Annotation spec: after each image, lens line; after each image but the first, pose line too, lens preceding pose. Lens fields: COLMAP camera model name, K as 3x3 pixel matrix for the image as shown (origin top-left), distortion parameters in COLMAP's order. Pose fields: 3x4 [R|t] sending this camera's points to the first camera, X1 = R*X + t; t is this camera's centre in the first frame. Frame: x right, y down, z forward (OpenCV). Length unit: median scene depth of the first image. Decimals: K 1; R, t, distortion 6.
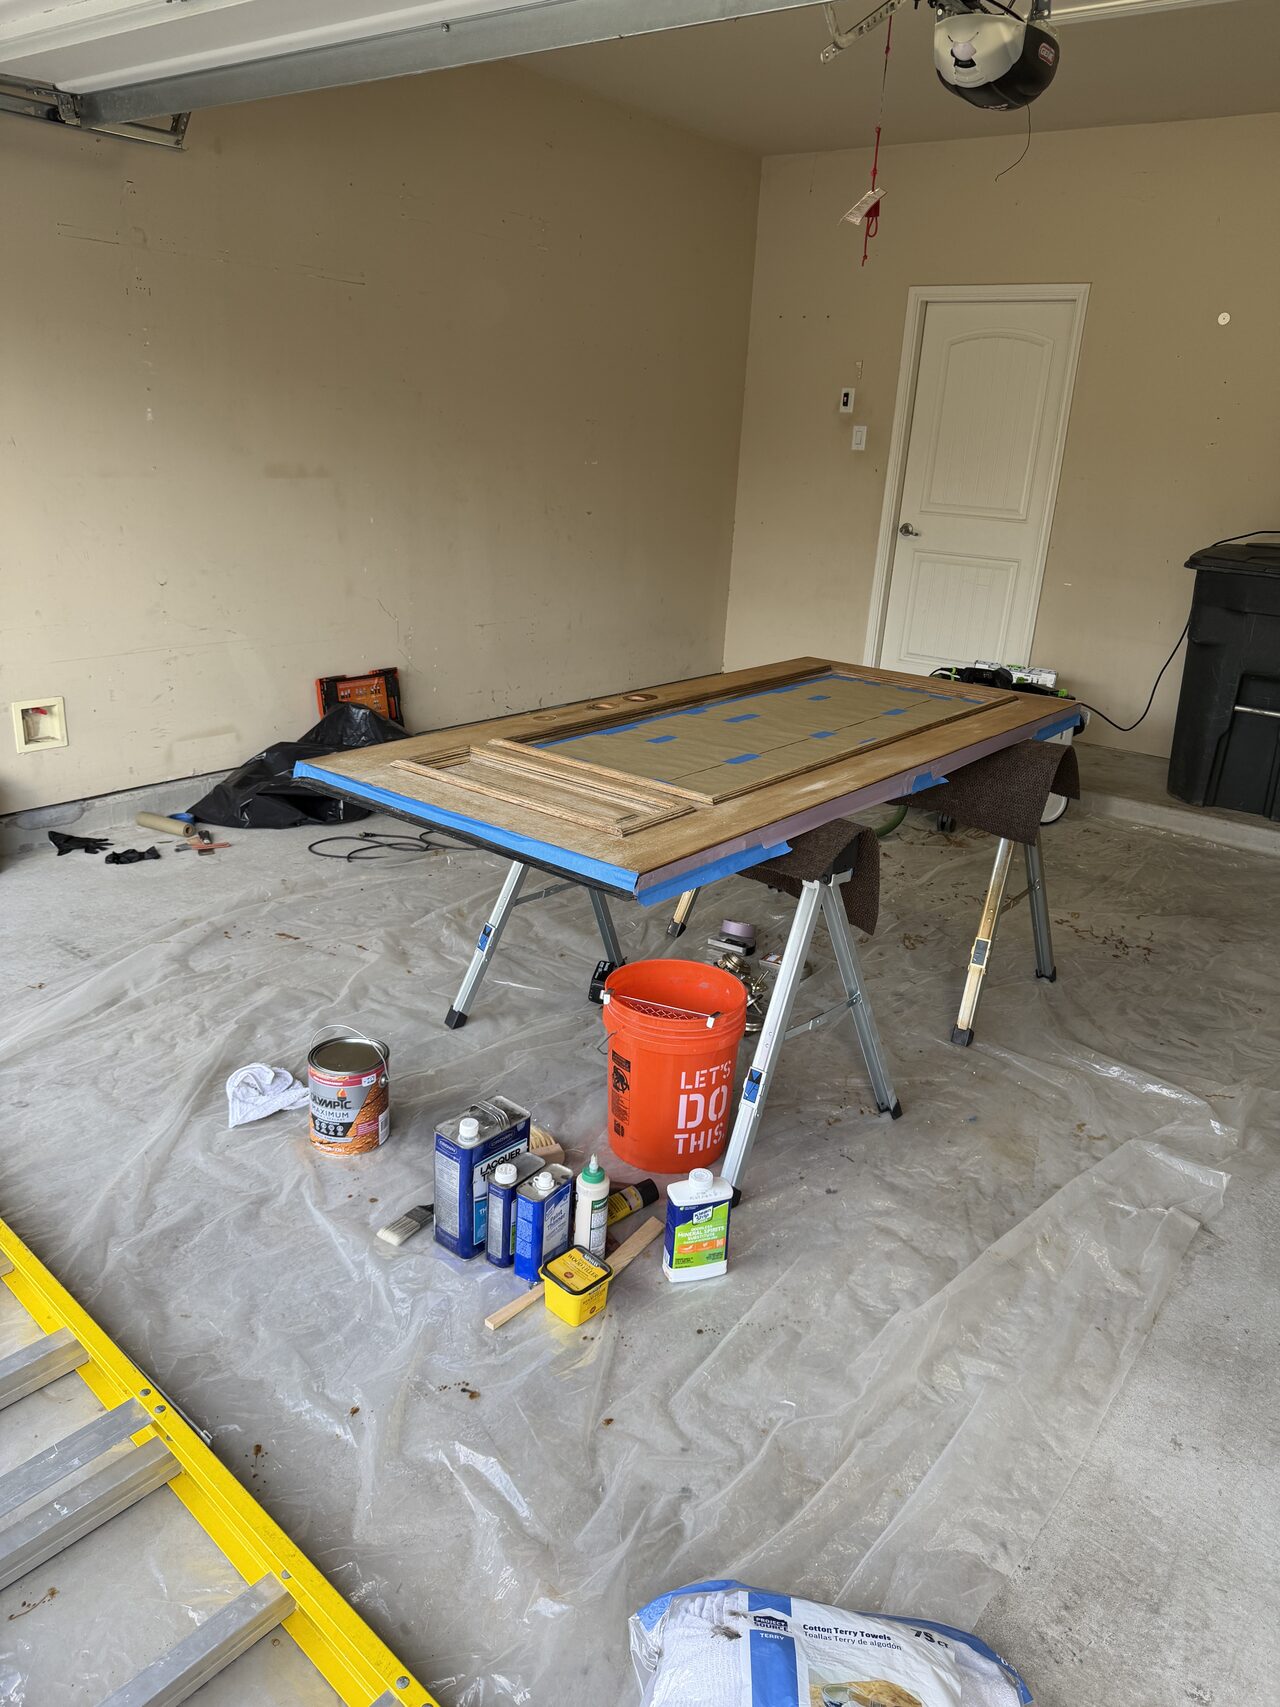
lens RADIAL K [[1192.9, 0, 641.5], [0, 1192.9, 844.1], [0, 0, 1]] dist [0.055925, -0.058815]
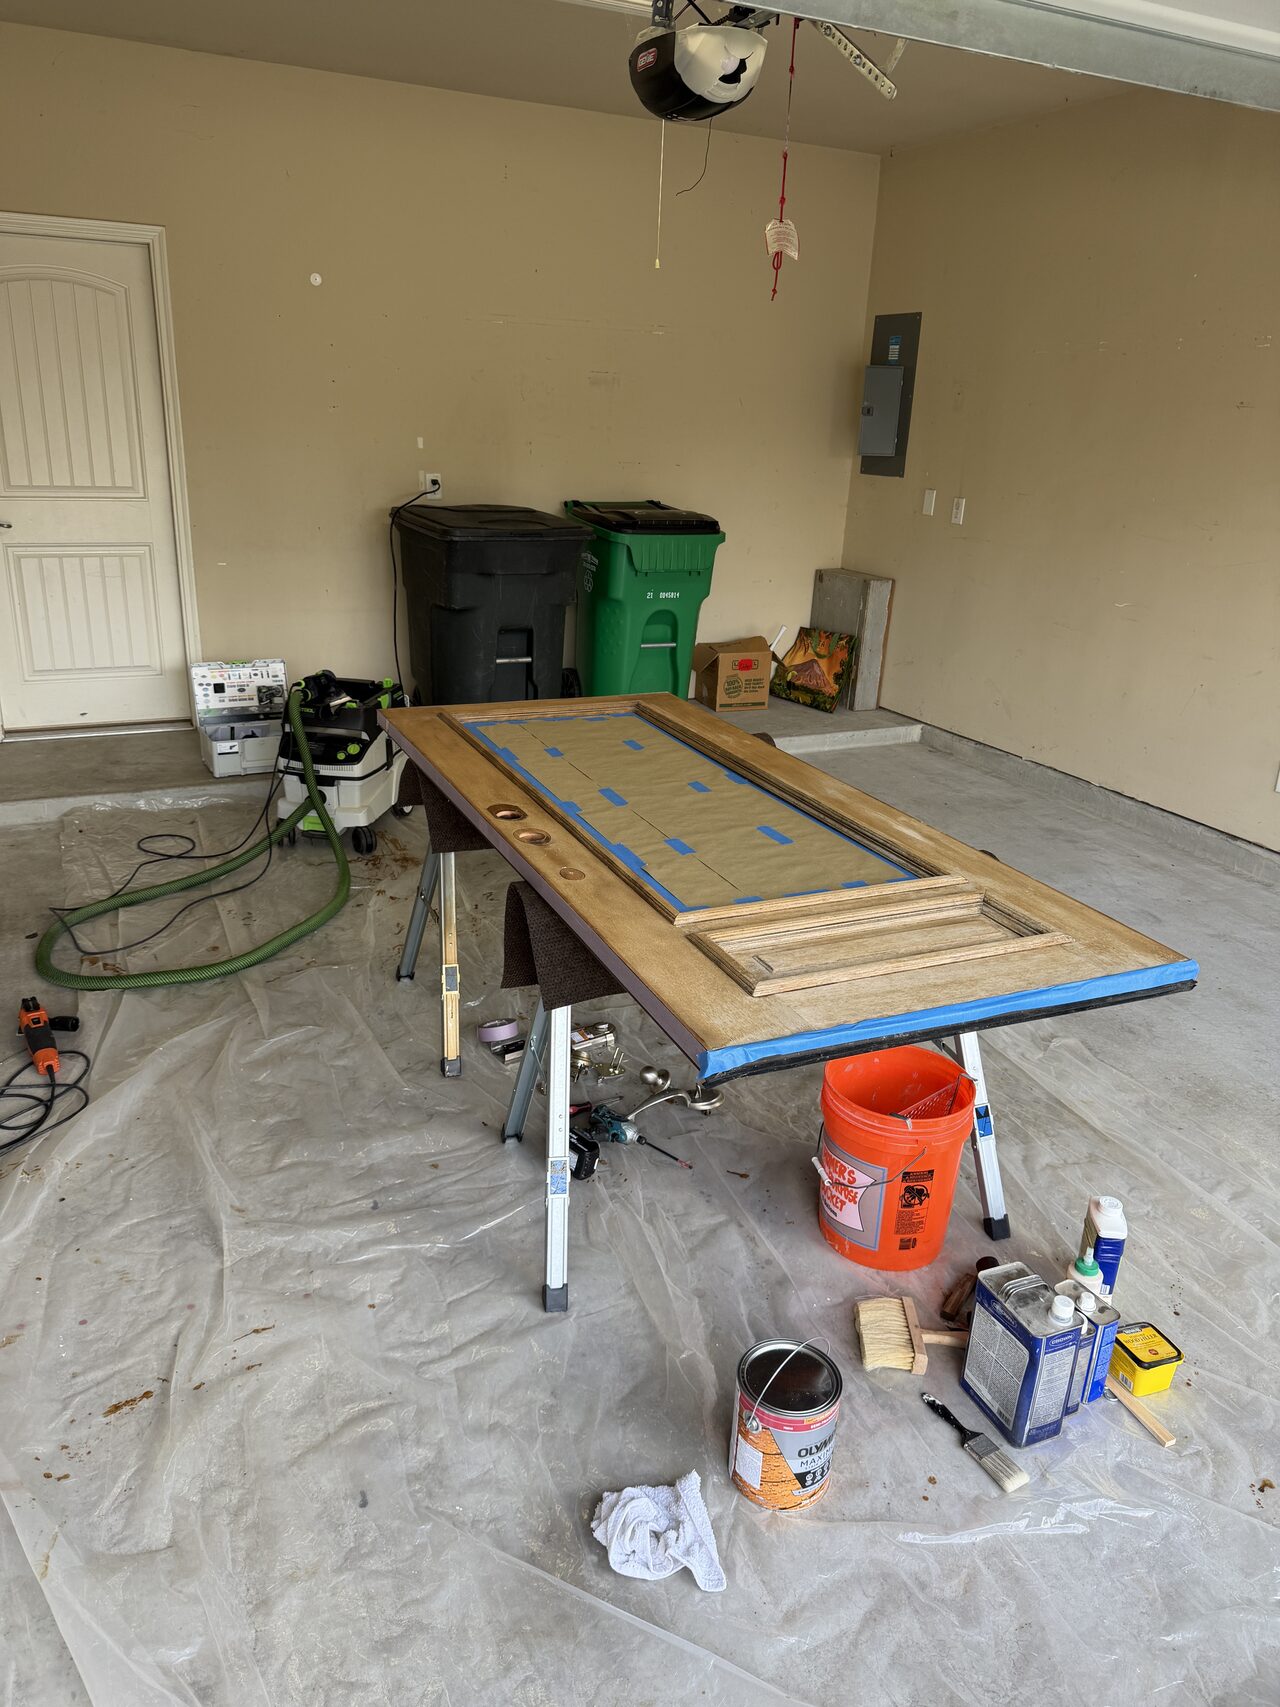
lens RADIAL K [[1192.9, 0, 640.5], [0, 1192.9, 853.9], [0, 0, 1]] dist [0.055925, -0.058815]
pose [[0.449549, -0.342990, 0.824781, -0.707828], [0.272070, 0.932047, 0.239304, -0.297446], [-0.850814, 0.116819, 0.512318, 0.592056]]
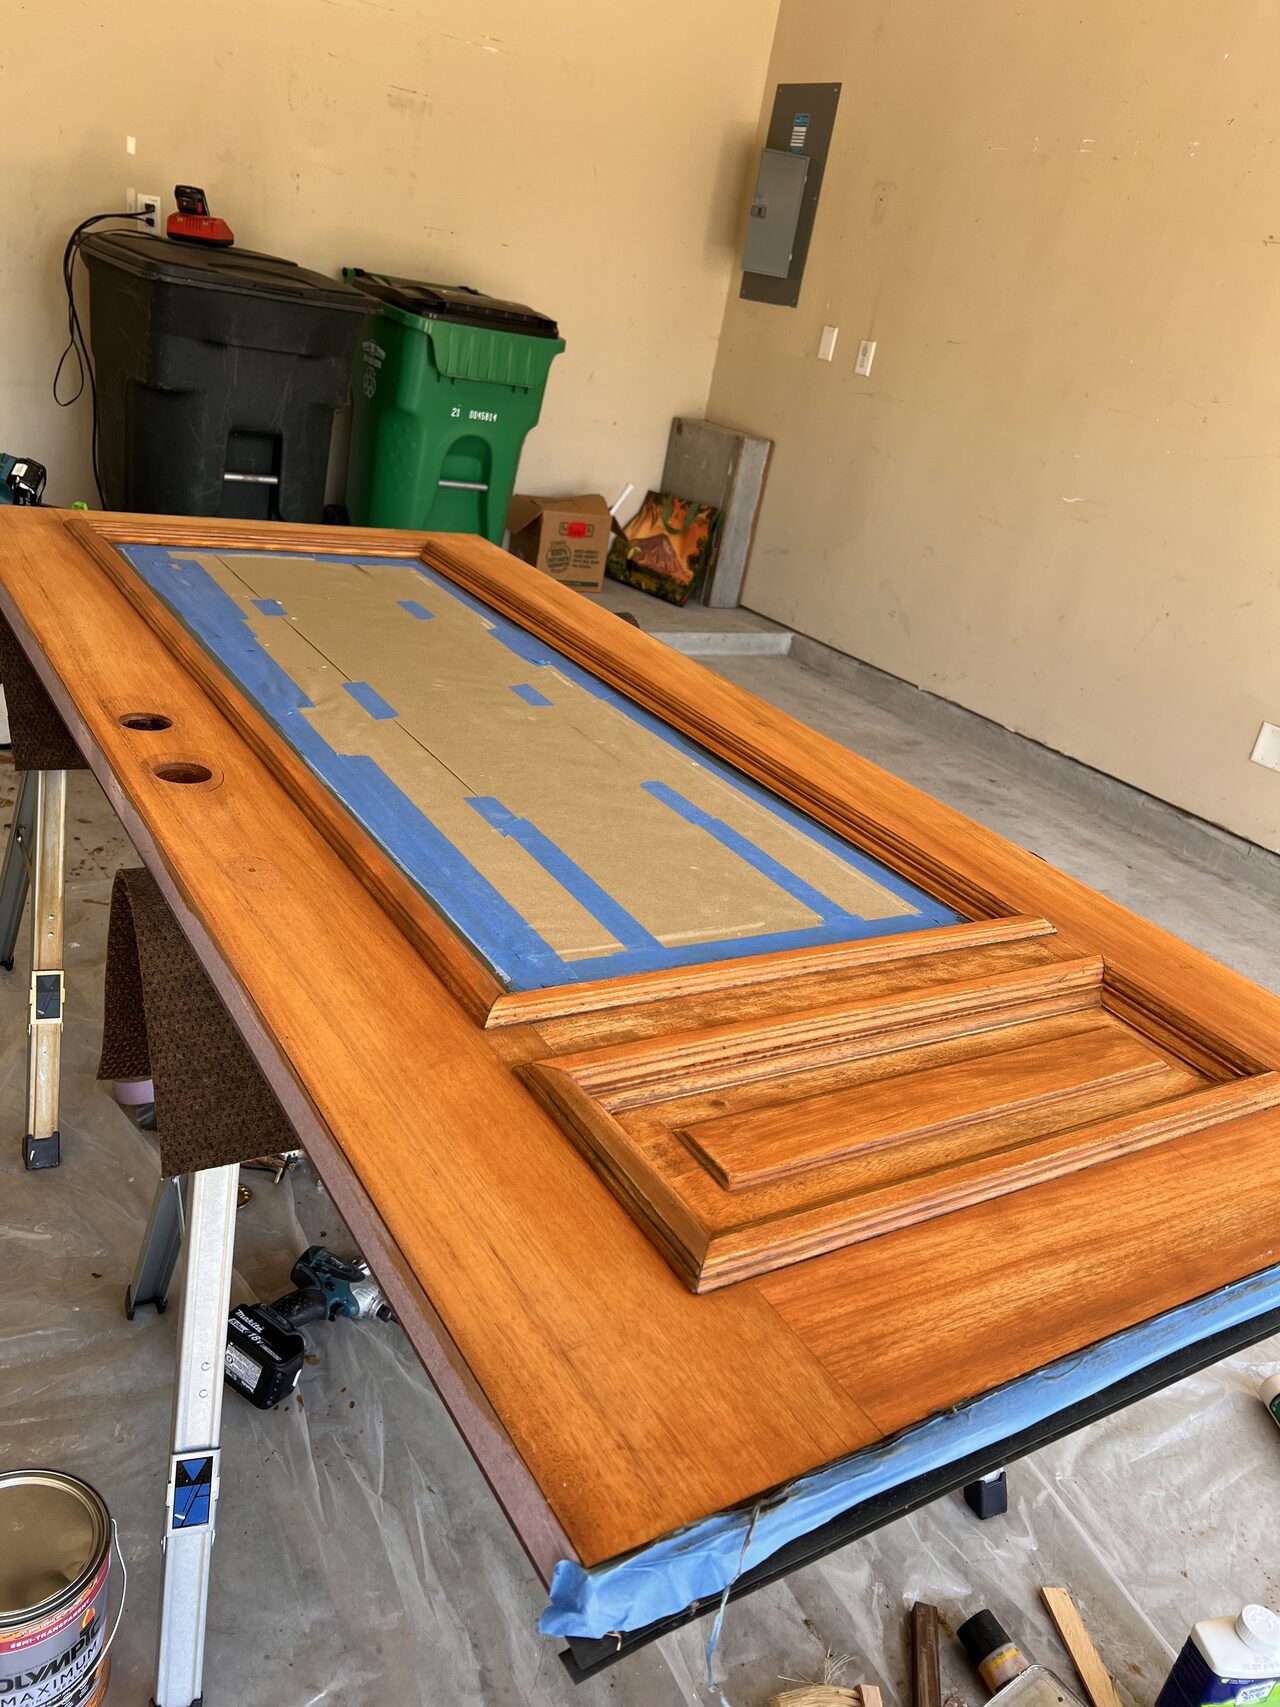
lens RADIAL K [[1289.5, 0, 640.7], [0, 1289.5, 868.6], [0, 0, 1]] dist [0.030944, -0.011937]
pose [[0.330859, -0.384808, 0.861658, -0.379801], [0.153585, 0.922867, 0.353169, -0.227773], [-0.931098, 0.015488, 0.364439, 0.787987]]
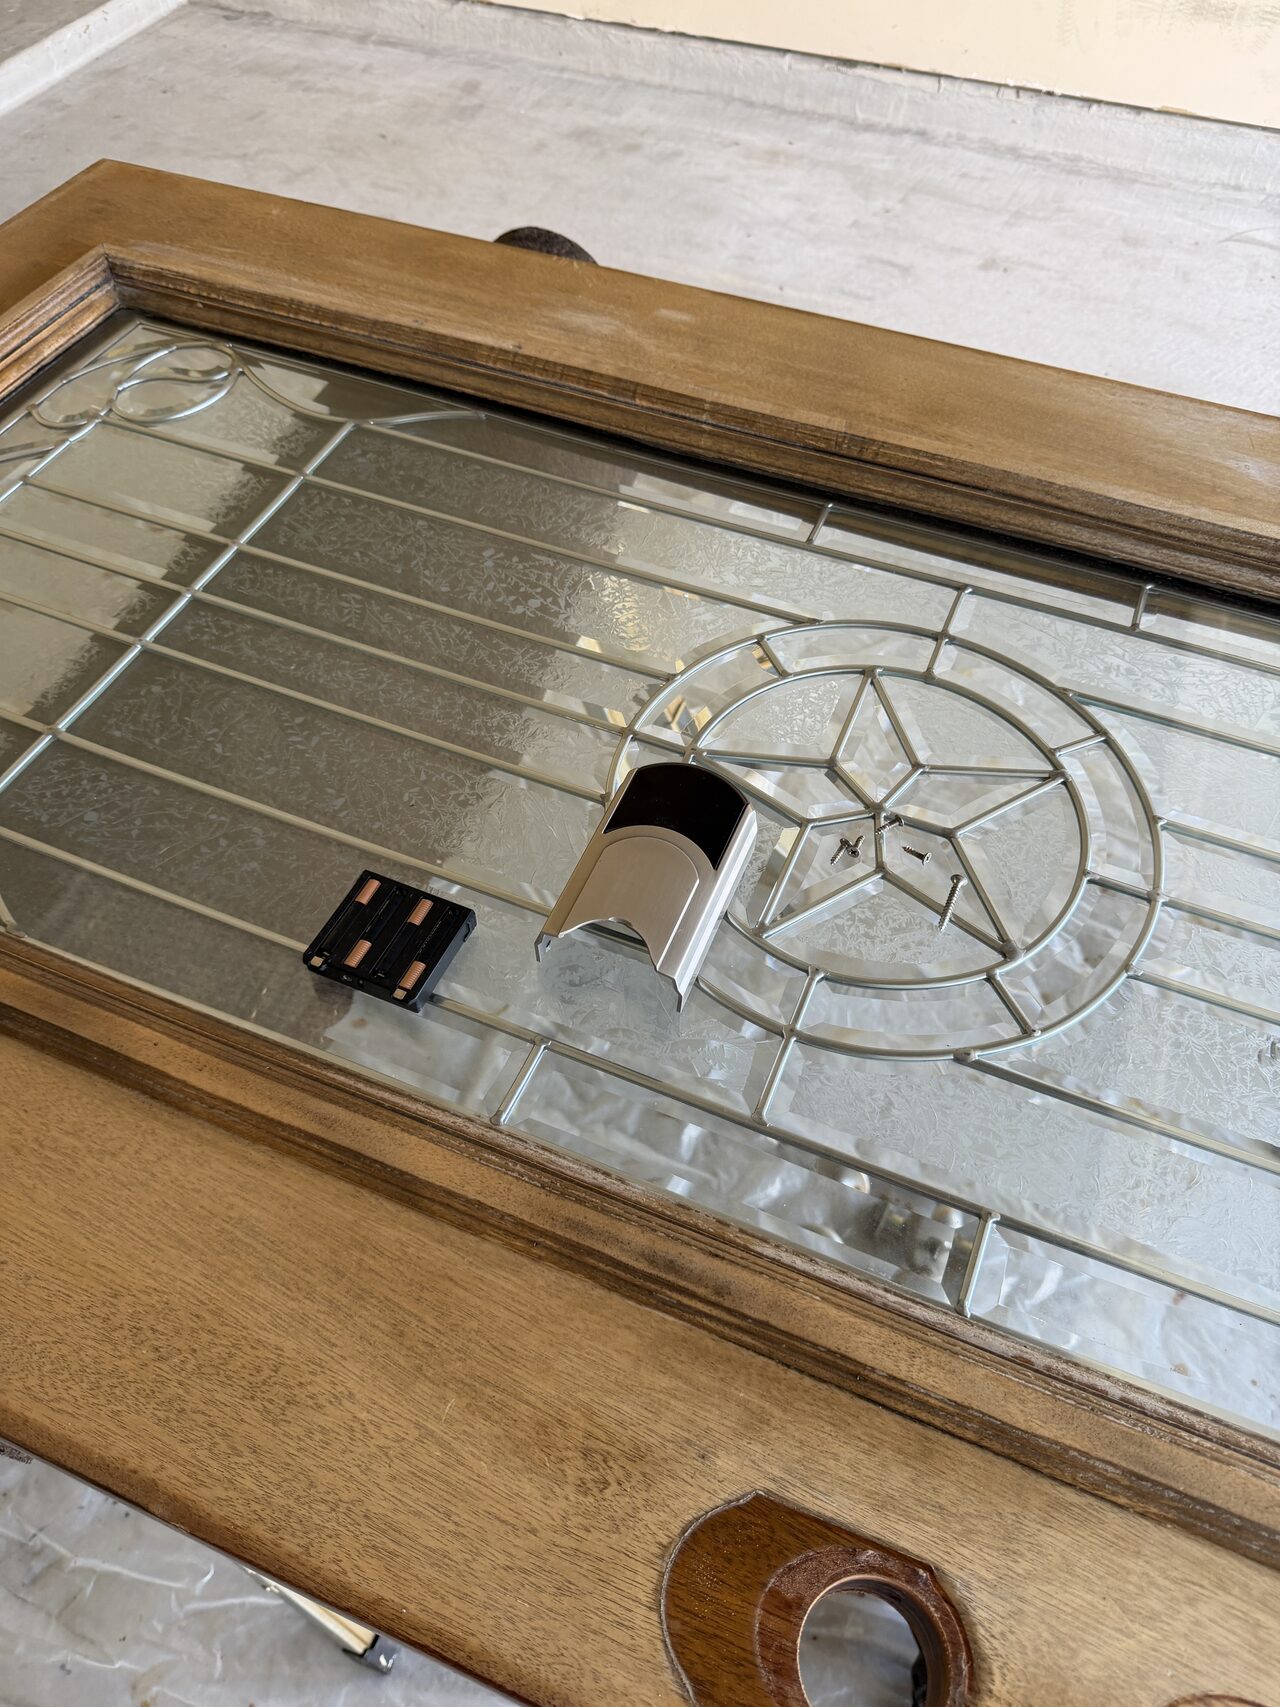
lens RADIAL K [[1192.9, 0, 647.9], [0, 1192.9, 838.9], [0, 0, 1]] dist [0.055925, -0.058815]
pose [[-0.286970, -0.787965, 0.544757, -0.013657], [0.283674, 0.473268, 0.833994, -0.311861], [-0.914974, 0.393865, 0.087712, 1.090891]]
